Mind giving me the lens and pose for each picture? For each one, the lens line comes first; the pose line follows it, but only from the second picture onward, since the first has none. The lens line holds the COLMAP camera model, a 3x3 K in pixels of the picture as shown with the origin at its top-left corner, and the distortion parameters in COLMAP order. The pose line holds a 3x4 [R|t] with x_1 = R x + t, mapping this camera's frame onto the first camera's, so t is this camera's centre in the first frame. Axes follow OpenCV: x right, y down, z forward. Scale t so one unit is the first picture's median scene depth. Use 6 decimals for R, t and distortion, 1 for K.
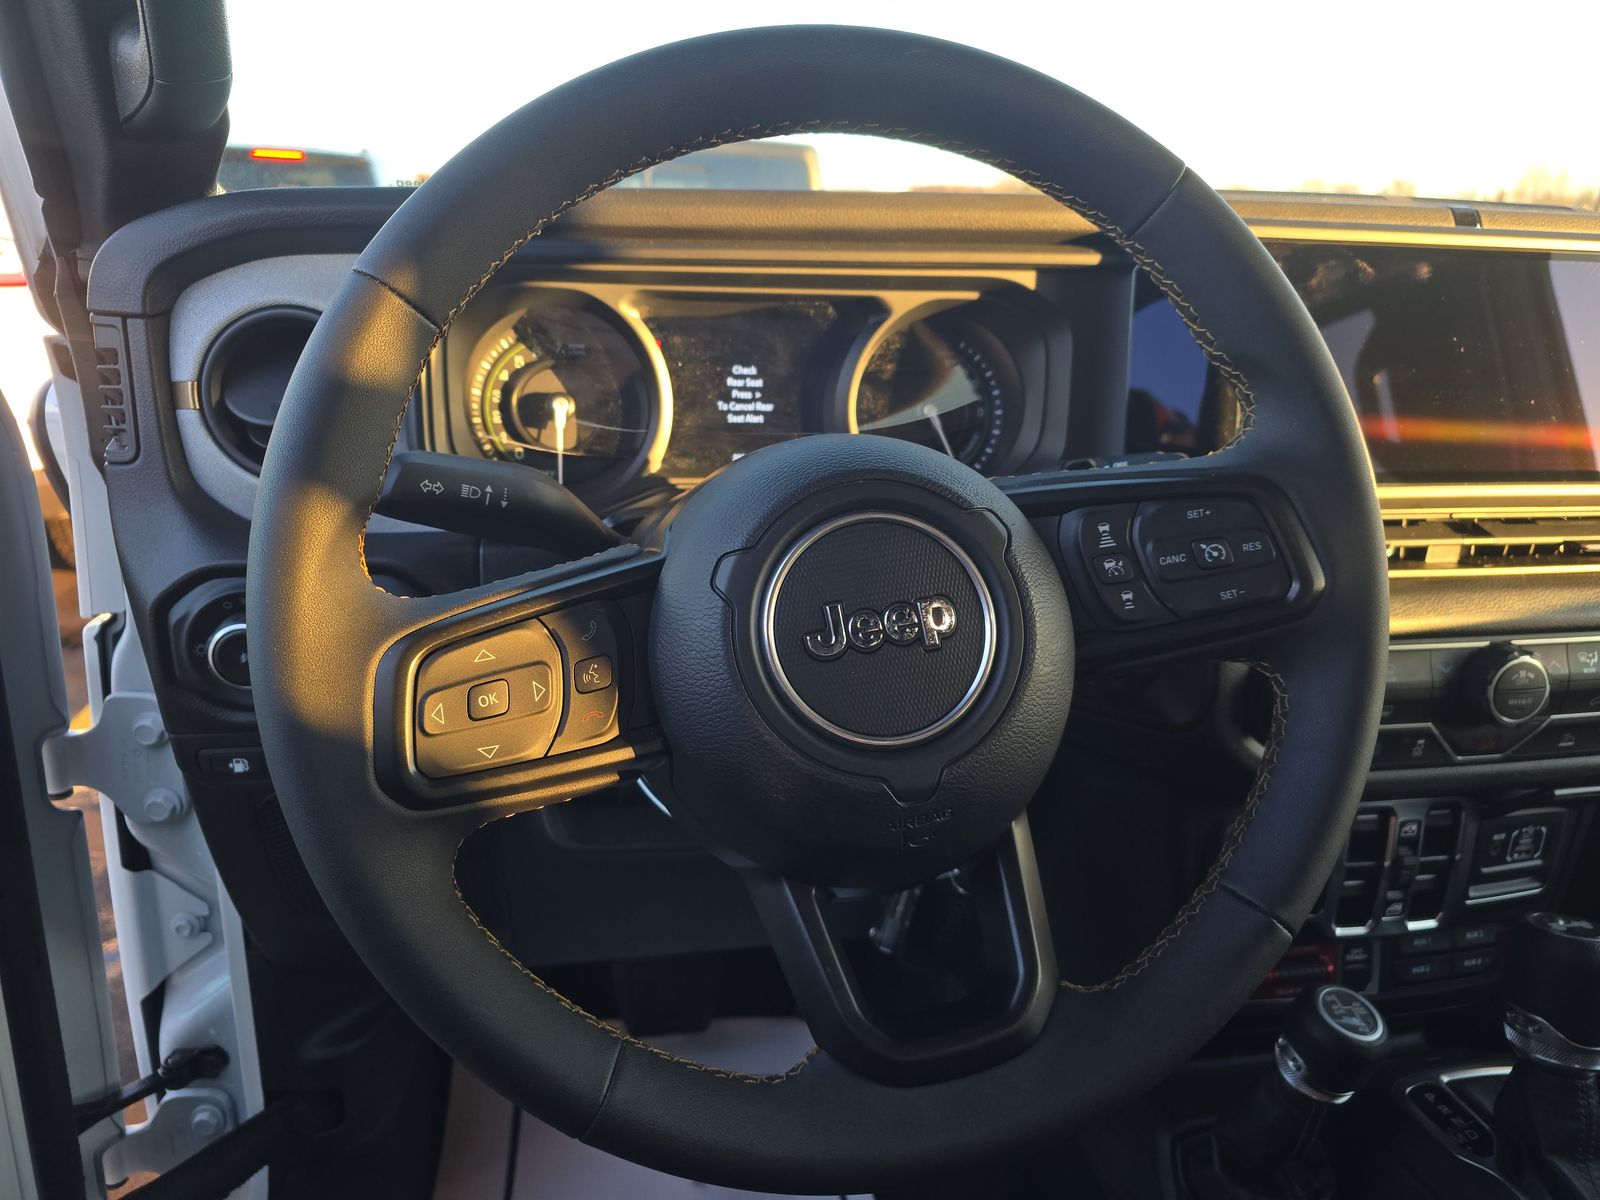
lens RADIAL K [[1054.8, 0, 772.7], [0, 1054.8, 598.3], [0, 0, 1]] dist [0.041461, -0.000898]
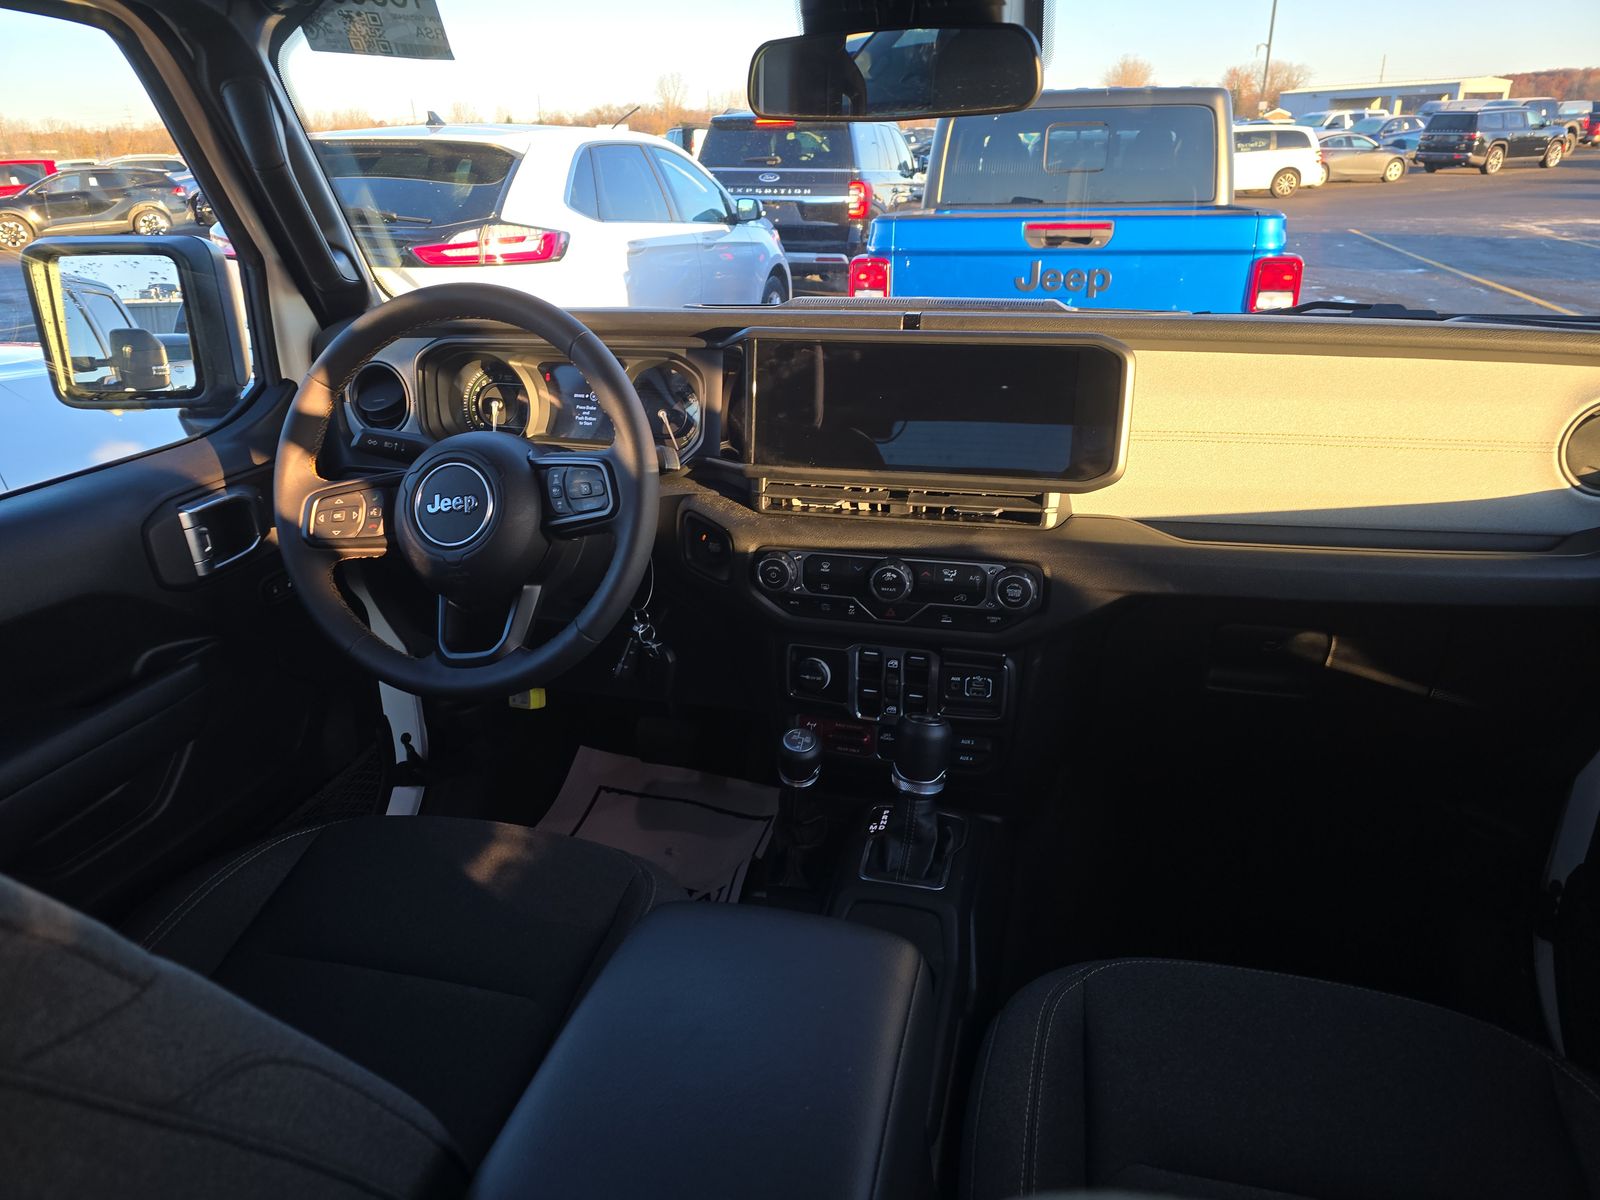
lens RADIAL K [[1054.8, 0, 772.7], [0, 1054.8, 598.3], [0, 0, 1]] dist [0.041461, -0.000898]
pose [[0.896897, 0.121095, -0.425337, 1.283542], [-0.092579, 0.991882, 0.087174, -0.028766], [0.432440, -0.038809, 0.900827, -0.732948]]
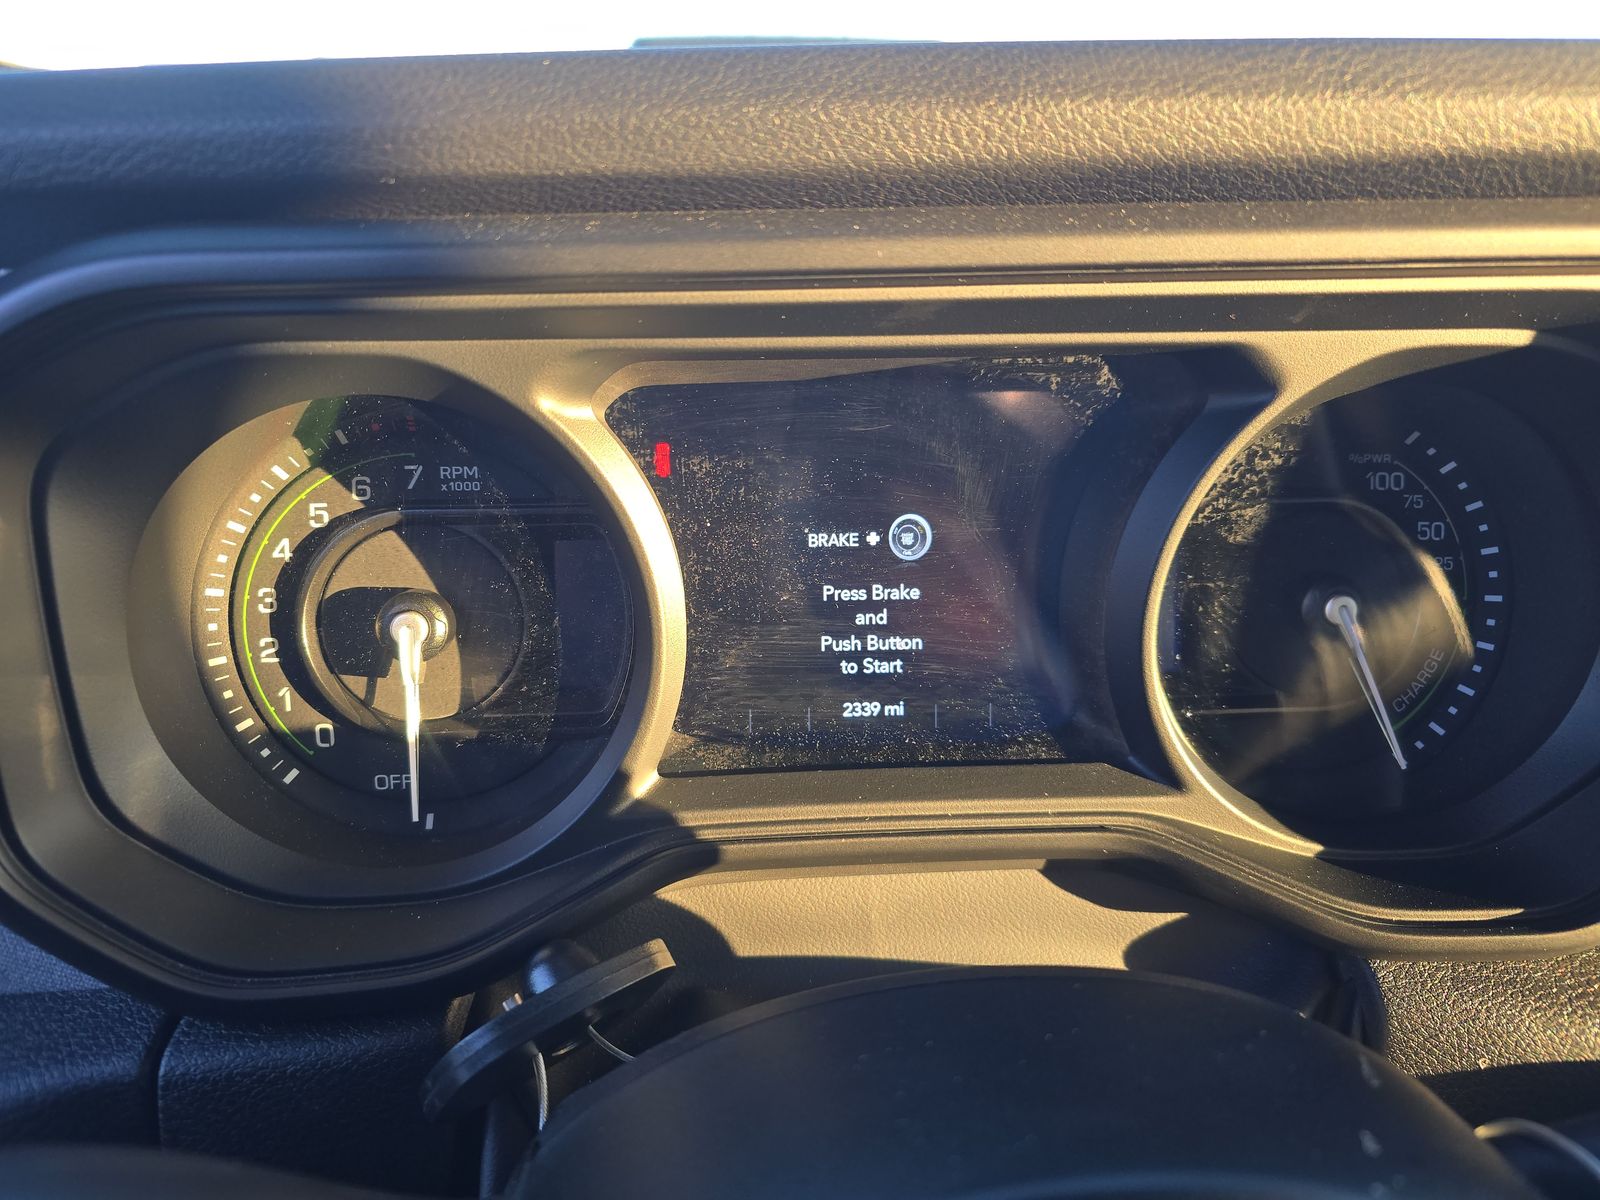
lens RADIAL K [[1072.7, 0, 775.9], [0, 1072.7, 586.1], [0, 0, 1]] dist [-0.004926, -0.003424]
pose [[0.994428, 0.012261, -0.104701, -0.021476], [-0.005951, 0.998158, 0.060372, -0.222301], [0.105248, -0.059412, 0.992670, 0.610482]]
